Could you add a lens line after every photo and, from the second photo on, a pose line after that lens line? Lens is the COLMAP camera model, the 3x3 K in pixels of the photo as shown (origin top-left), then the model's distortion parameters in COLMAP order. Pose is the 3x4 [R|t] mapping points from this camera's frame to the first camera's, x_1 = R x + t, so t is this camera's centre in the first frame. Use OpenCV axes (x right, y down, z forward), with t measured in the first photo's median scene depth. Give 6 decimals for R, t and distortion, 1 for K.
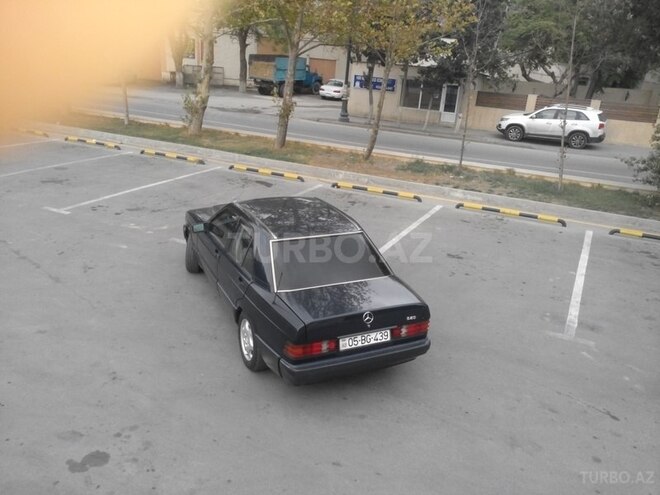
lens RADIAL K [[552.8, 0, 330.0], [0, 552.8, 247.5], [0, 0, 1]] dist [0.064295, -0.109534]
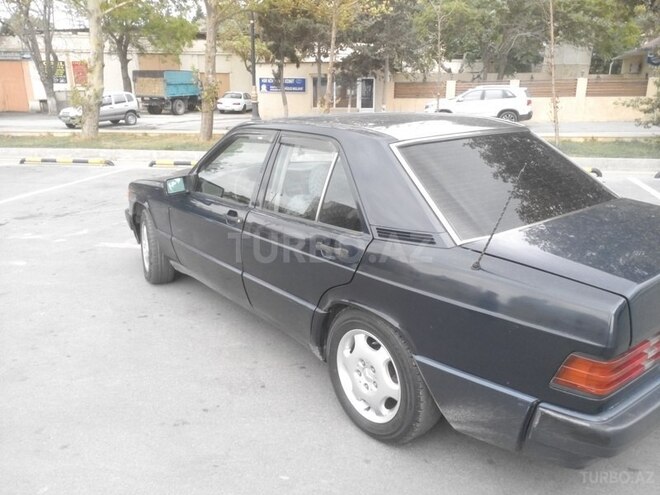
lens RADIAL K [[552.8, 0, 330.0], [0, 552.8, 247.5], [0, 0, 1]] dist [0.064295, -0.109534]
pose [[0.974251, -0.132995, 0.182066, -0.170655], [0.142205, 0.989090, -0.038445, 0.055086], [-0.174966, 0.063346, 0.982535, 0.395895]]
